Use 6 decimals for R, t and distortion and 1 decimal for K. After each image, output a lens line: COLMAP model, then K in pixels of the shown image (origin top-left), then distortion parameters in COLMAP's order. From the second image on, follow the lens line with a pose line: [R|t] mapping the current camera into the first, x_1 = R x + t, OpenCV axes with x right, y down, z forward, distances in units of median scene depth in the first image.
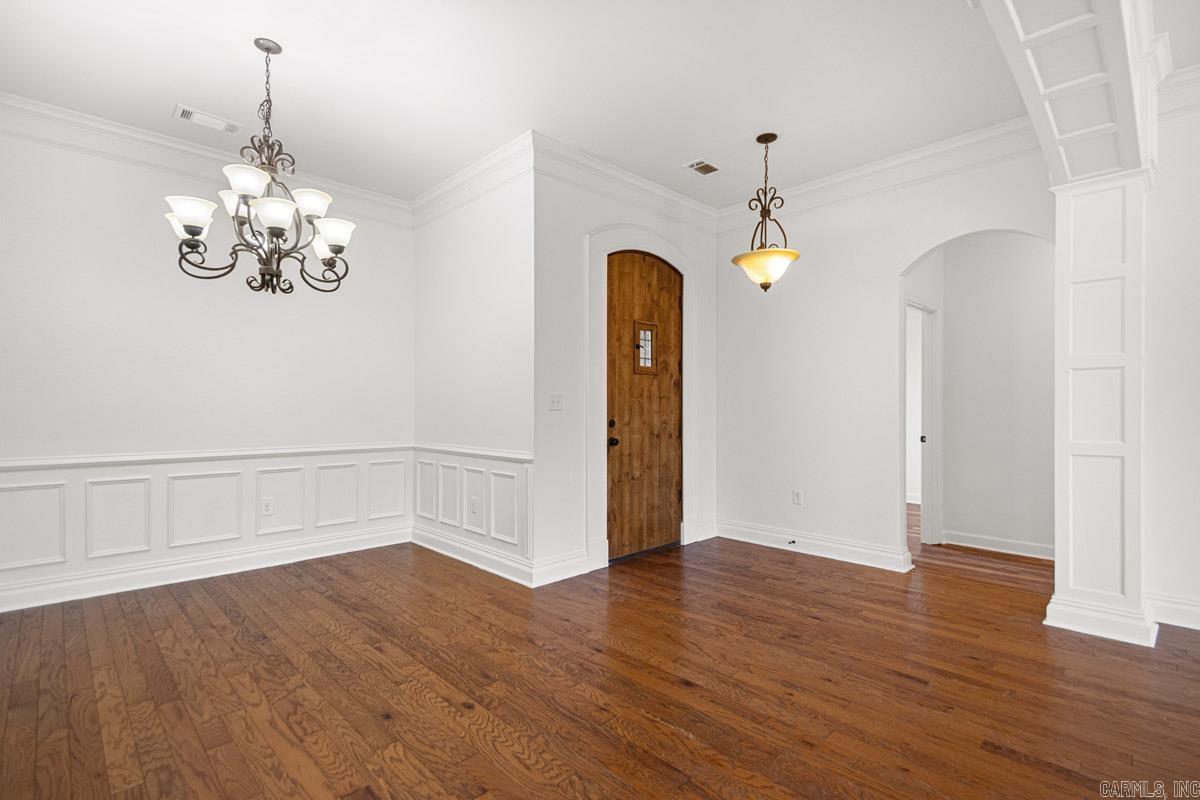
lens RADIAL K [[554.3, 0, 604.5], [0, 554.3, 409.5], [0, 0, 1]] dist [0.046225, -0.024912]
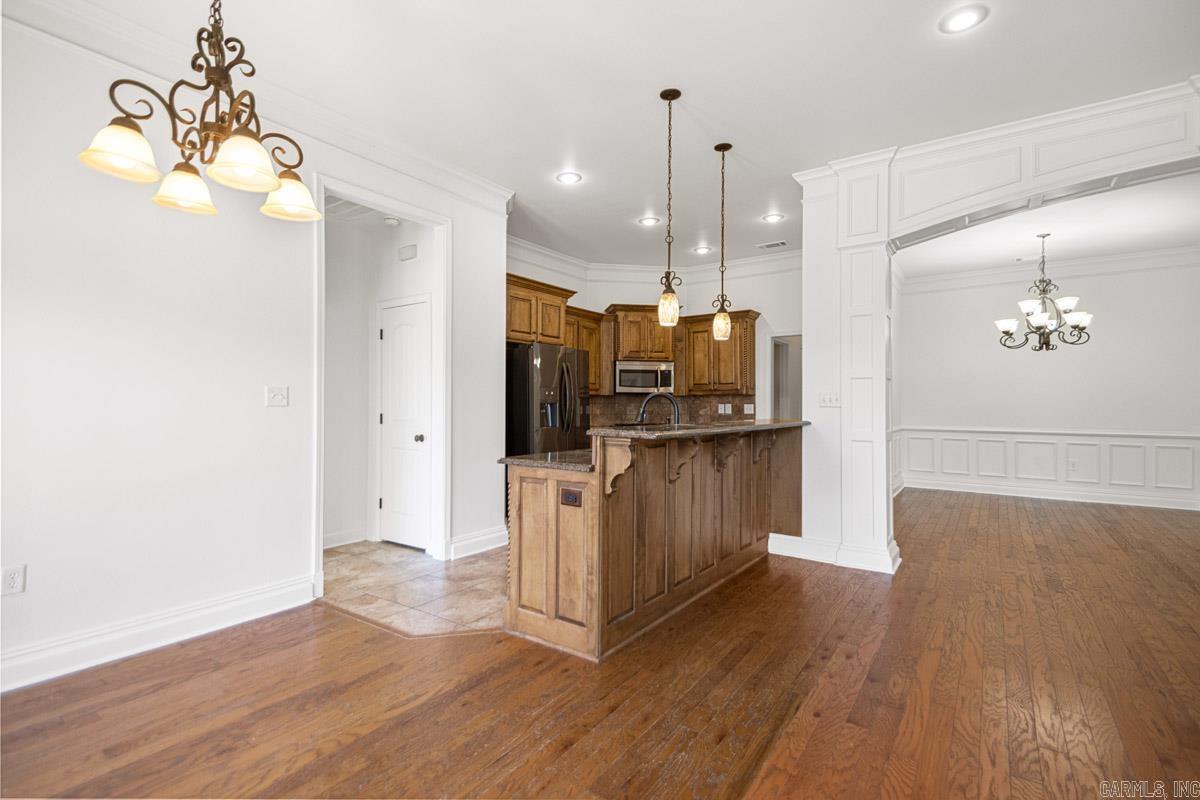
lens RADIAL K [[550.0, 0, 608.2], [0, 550.0, 399.7], [0, 0, 1]] dist [0.031684, -0.013917]
pose [[0.185209, -0.005452, -0.982684, 0.741135], [-0.004176, 0.999971, -0.006335, -0.004658], [0.982690, 0.005277, 0.185180, -0.633514]]
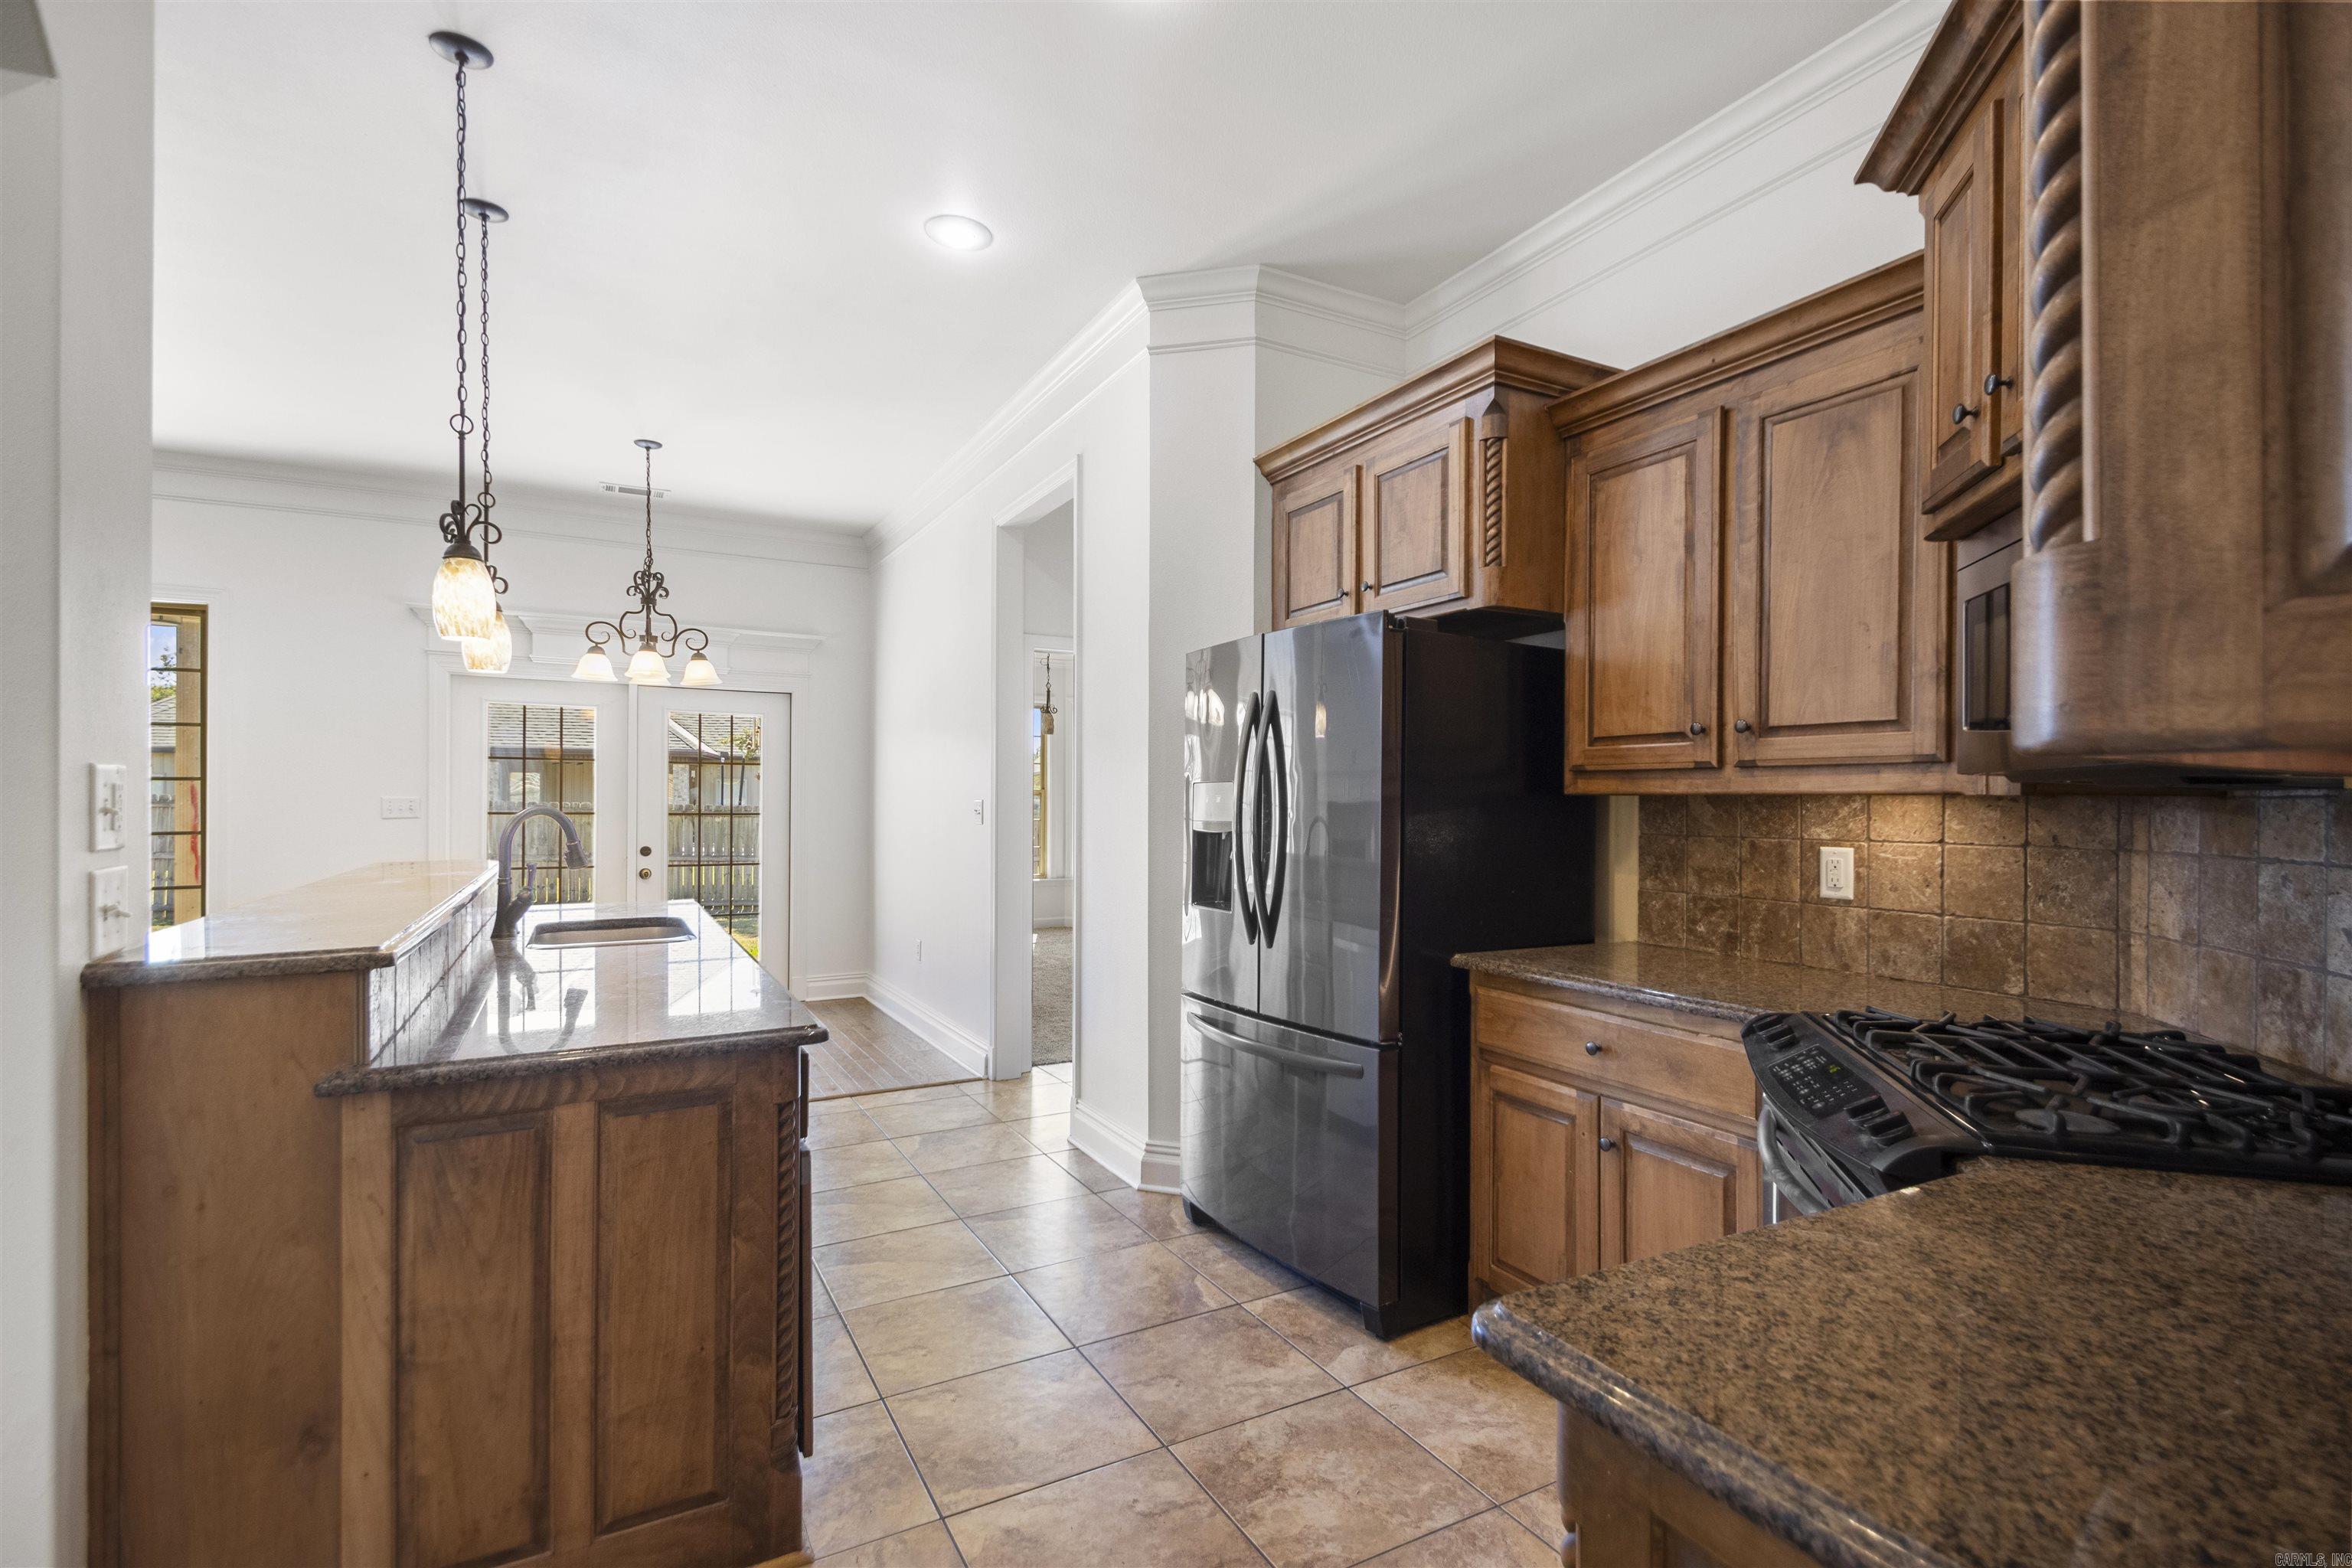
lens RADIAL K [[1076.4, 0, 1210.4], [0, 1076.4, 801.1], [0, 0, 1]] dist [0.035427, -0.022038]
pose [[-0.968168, -0.002790, 0.250287, -0.600234], [-0.002946, 0.999996, -0.000247, -0.024319], [-0.250286, -0.000977, -0.968172, 0.150463]]
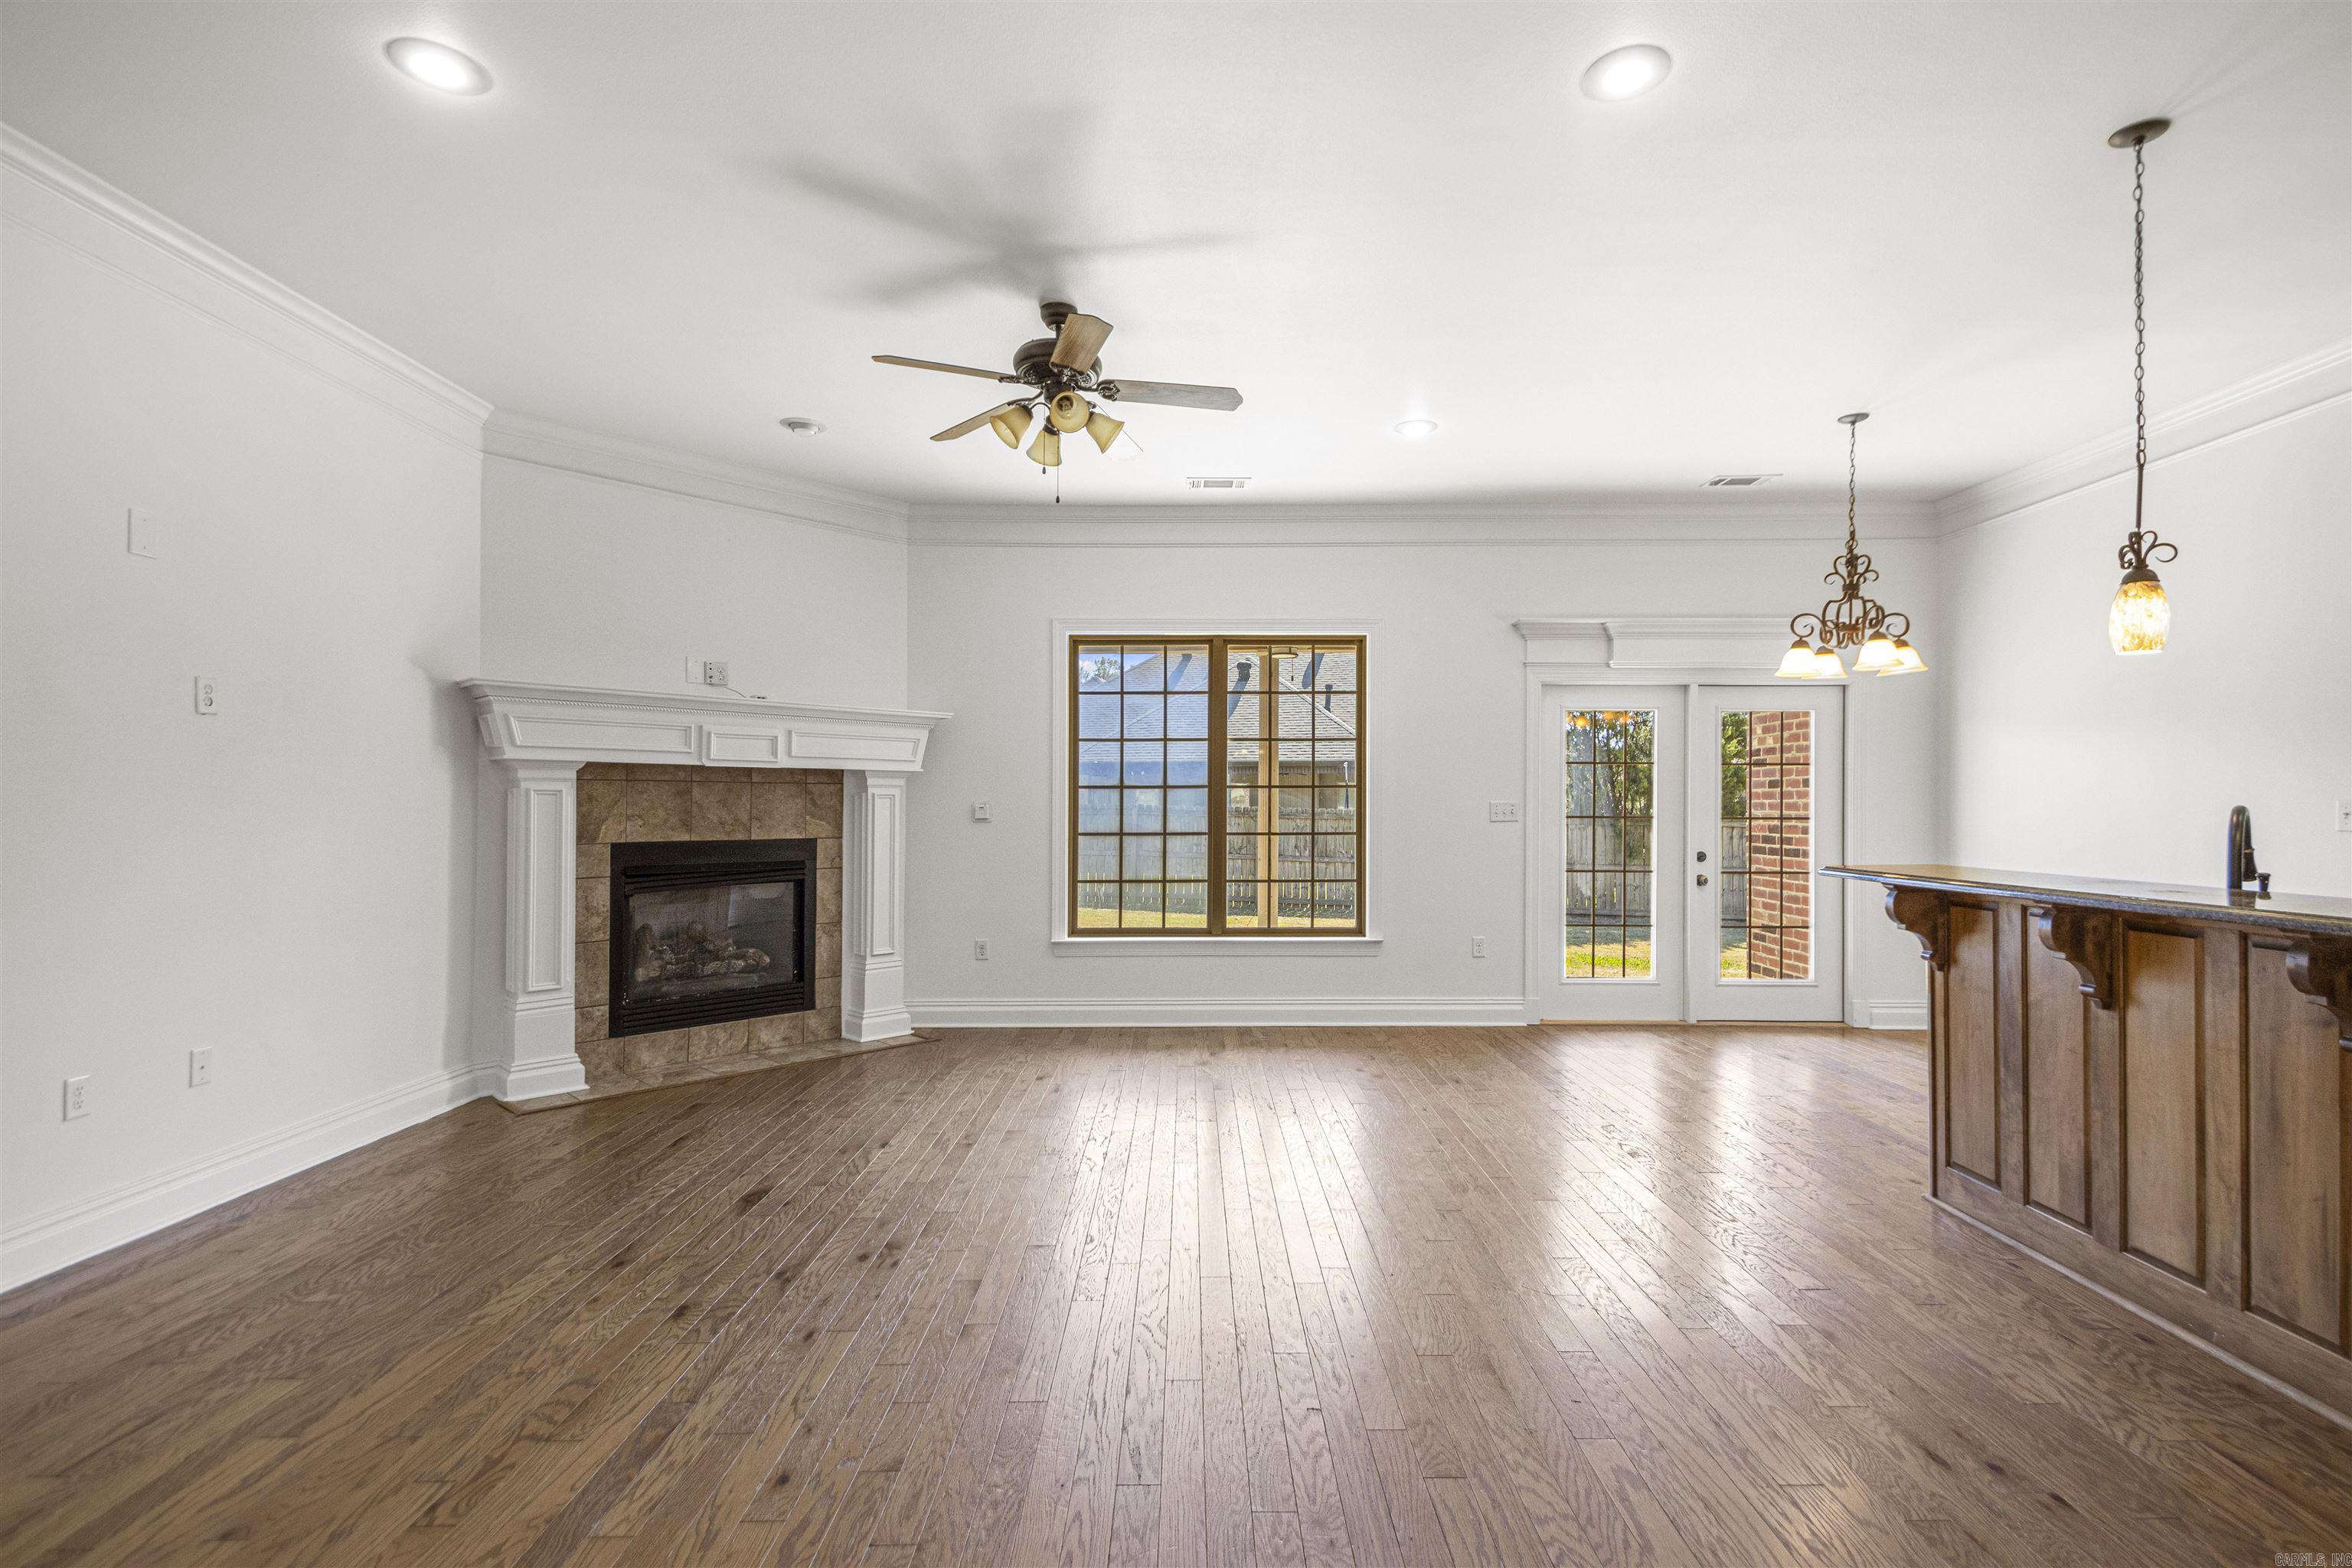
lens RADIAL K [[1077.9, 0, 1192.0], [0, 1077.9, 783.4], [0, 0, 1]] dist [0.031684, -0.013917]
pose [[-0.718906, 0.015986, 0.694923, 0.003462], [0.001693, 0.999773, -0.021247, -0.021505], [-0.695105, -0.014098, -0.718770, 0.401054]]
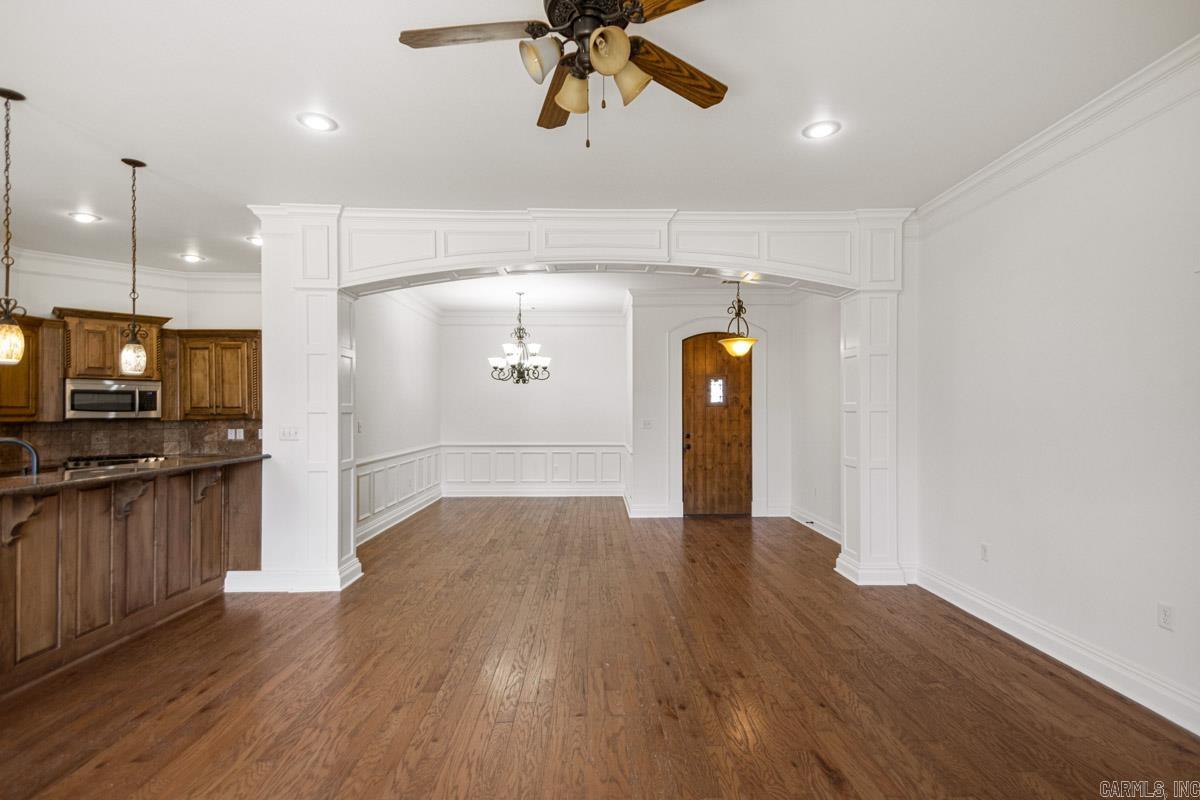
lens RADIAL K [[554.3, 0, 604.5], [0, 554.3, 409.5], [0, 0, 1]] dist [0.046225, -0.024912]
pose [[0.733183, -0.002112, -0.680028, 0.966760], [0.000127, 0.999996, -0.002969, -0.050790], [0.680031, 0.002090, 0.733180, -0.434189]]
